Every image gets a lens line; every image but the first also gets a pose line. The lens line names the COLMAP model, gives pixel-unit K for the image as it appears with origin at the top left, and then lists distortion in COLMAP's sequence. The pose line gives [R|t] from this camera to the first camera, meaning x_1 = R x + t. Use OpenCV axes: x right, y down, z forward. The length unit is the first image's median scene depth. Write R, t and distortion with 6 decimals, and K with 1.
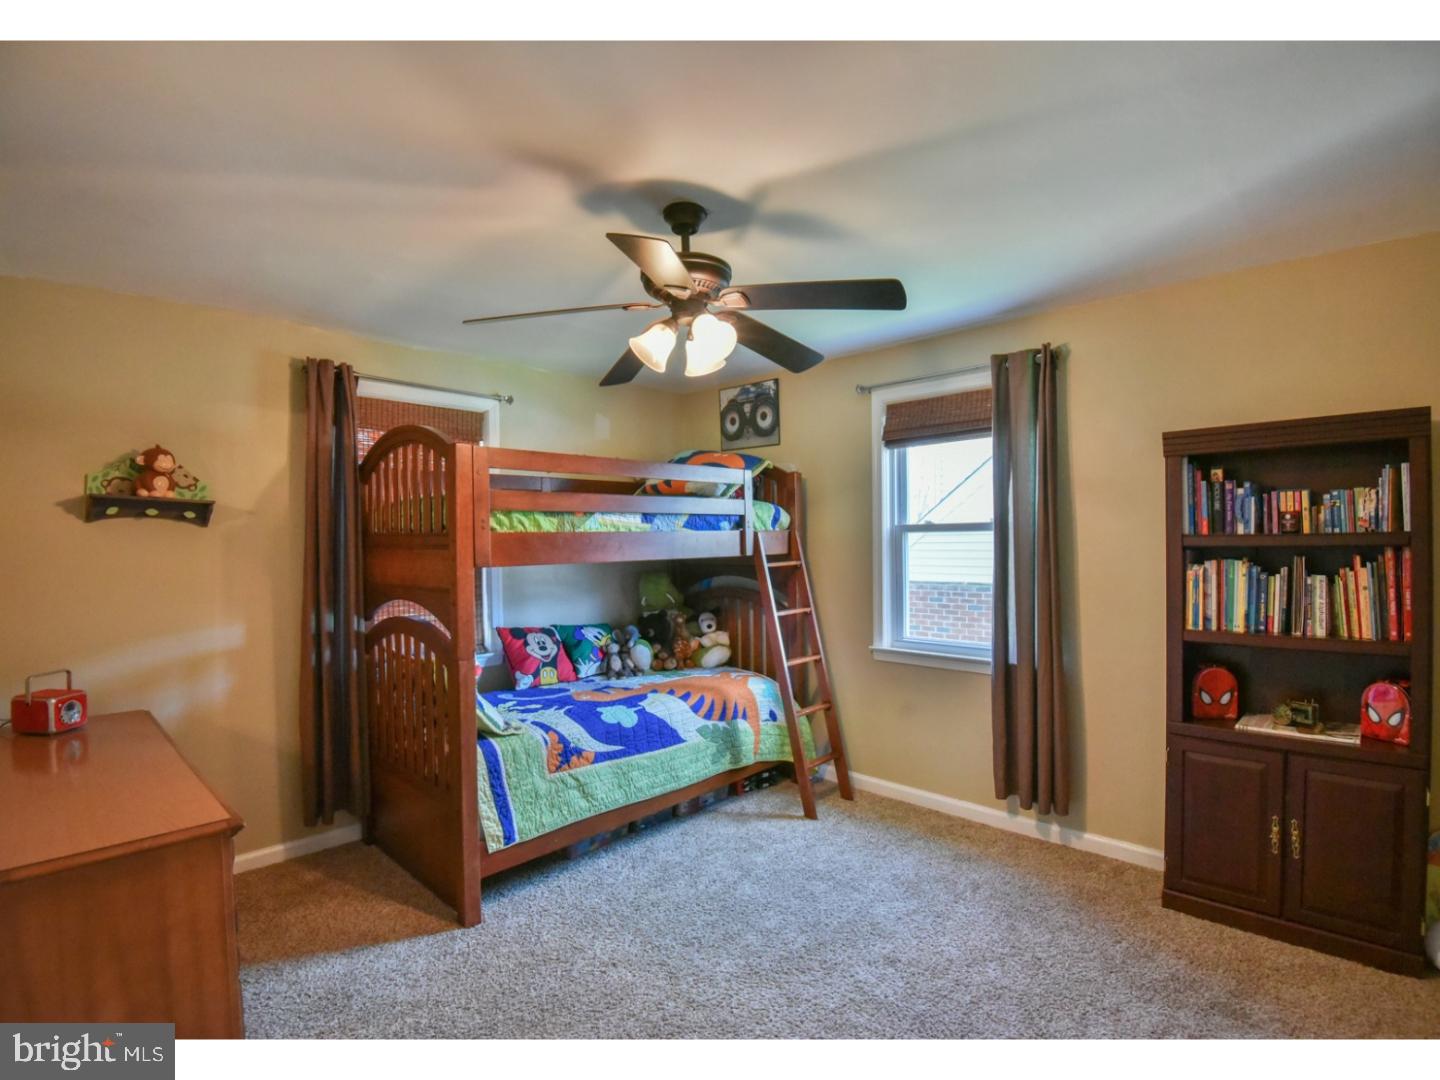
lens RADIAL K [[671.2, 0, 714.6], [0, 671.2, 544.9], [0, 0, 1]] dist [-0.003078, -0.026872]
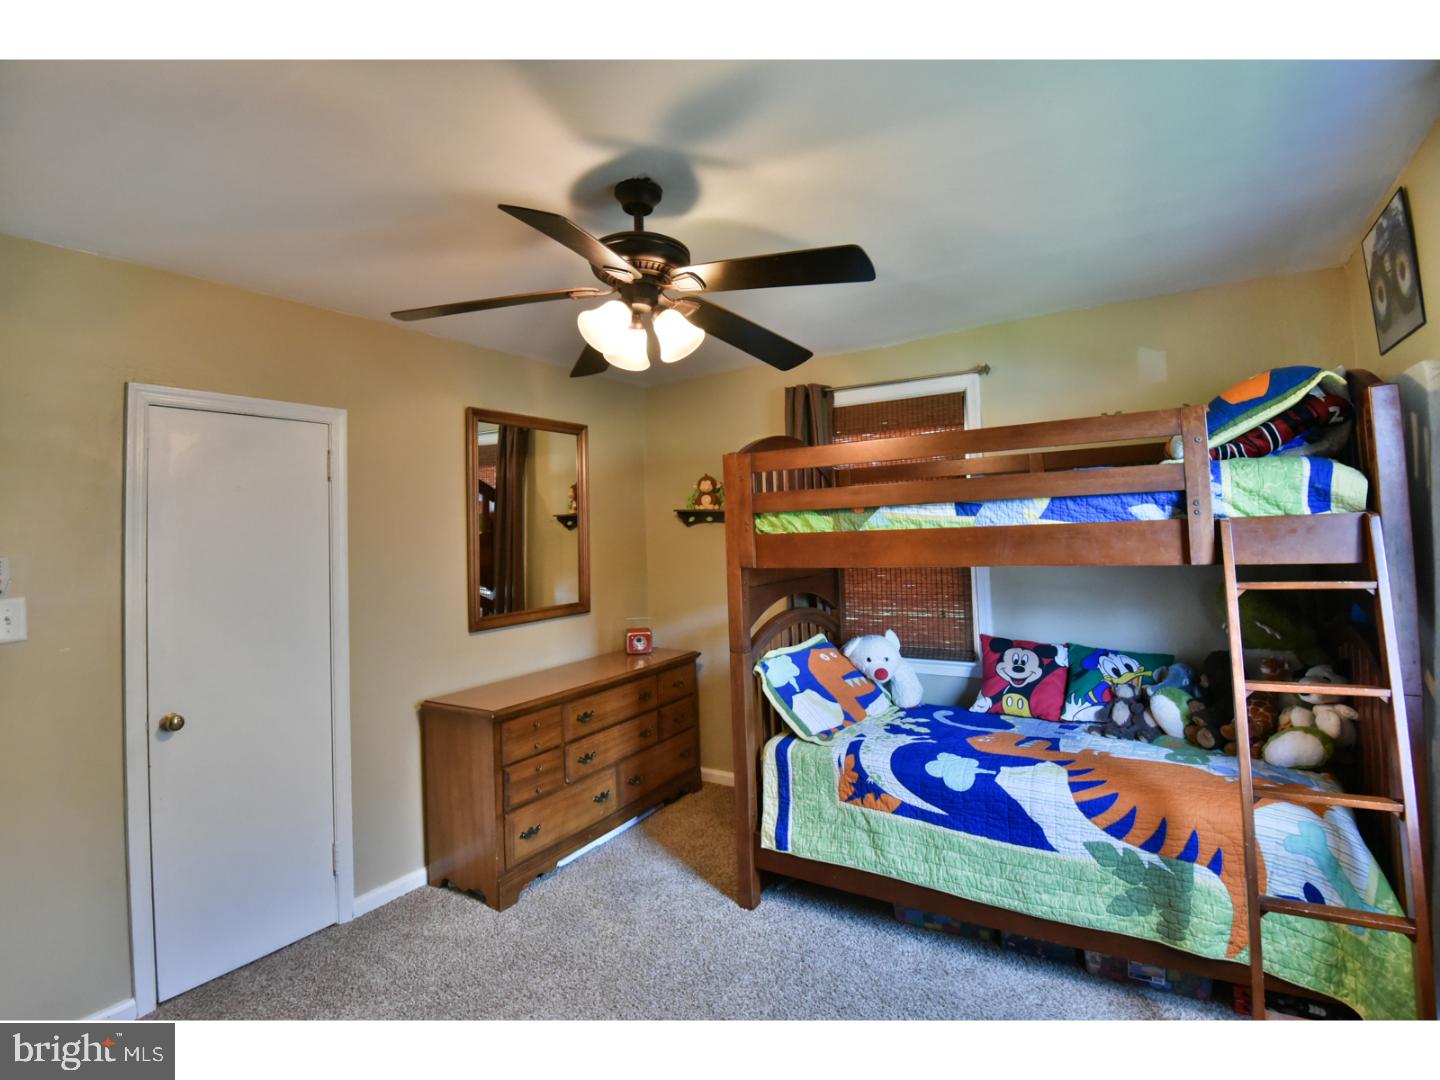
lens RADIAL K [[681.4, 0, 723.0], [0, 681.4, 508.3], [0, 0, 1]] dist [0.001474, -0.027965]
pose [[0.235181, -0.033835, -0.971362, 0.562159], [0.016296, 0.999391, -0.030865, -0.022529], [0.971815, -0.008571, 0.235589, 0.579141]]
